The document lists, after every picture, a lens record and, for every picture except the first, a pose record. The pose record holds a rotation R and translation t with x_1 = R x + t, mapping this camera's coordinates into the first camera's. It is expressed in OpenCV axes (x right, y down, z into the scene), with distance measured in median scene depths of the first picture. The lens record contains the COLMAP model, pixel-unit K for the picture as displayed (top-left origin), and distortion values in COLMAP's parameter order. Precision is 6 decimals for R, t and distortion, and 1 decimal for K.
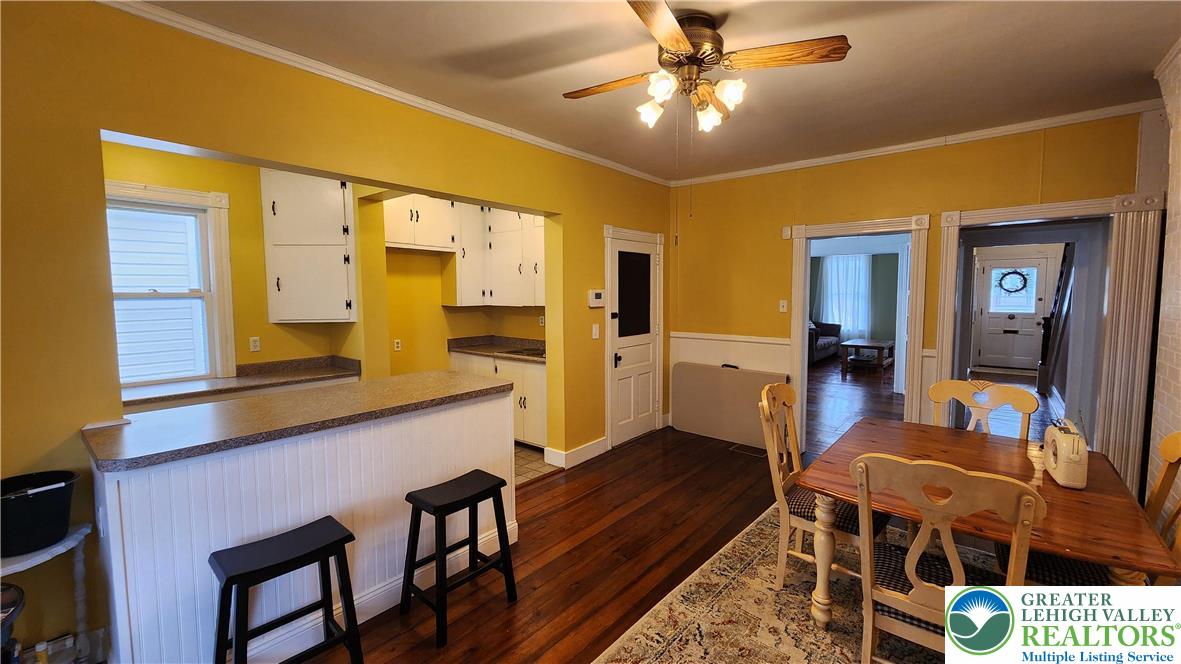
lens RADIAL K [[484.1, 0, 593.6], [0, 484.1, 325.4], [0, 0, 1]] dist [-0.001024, -0.000054]
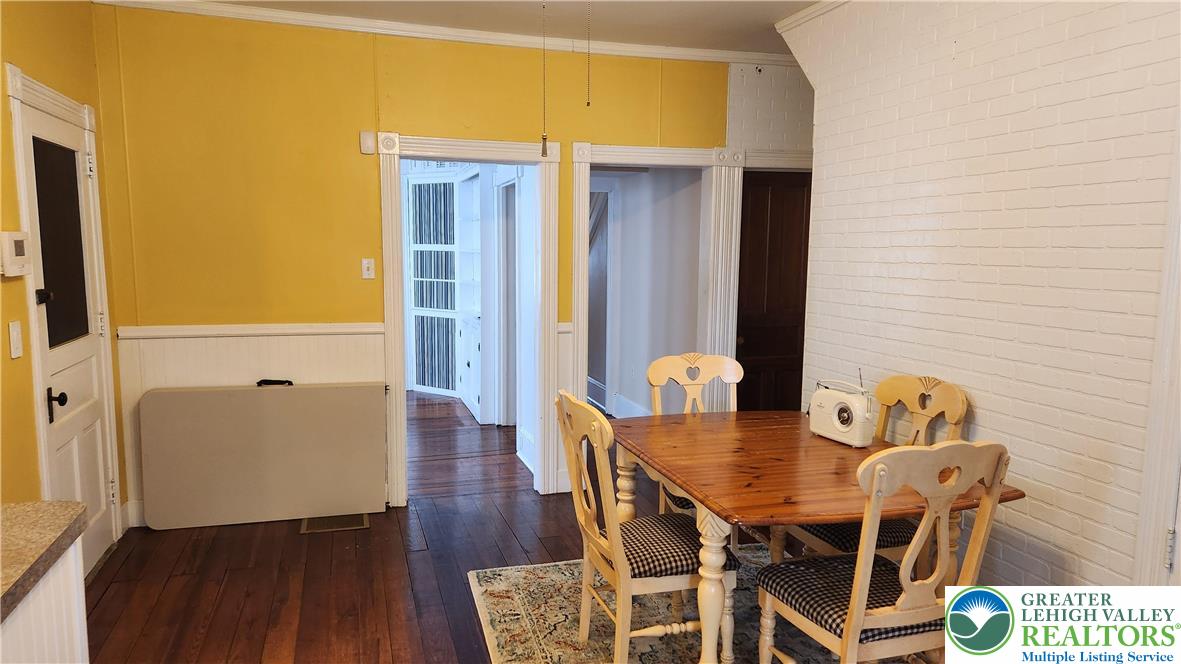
lens RADIAL K [[789.2, 0, 590.1], [0, 789.2, 342.9], [0, 0, 1]] dist [0.040518, -0.003169]
pose [[0.546560, -0.092275, 0.832320, -0.283536], [0.047251, 0.995725, 0.079363, -0.013850], [-0.836086, -0.004049, 0.548584, 0.251895]]
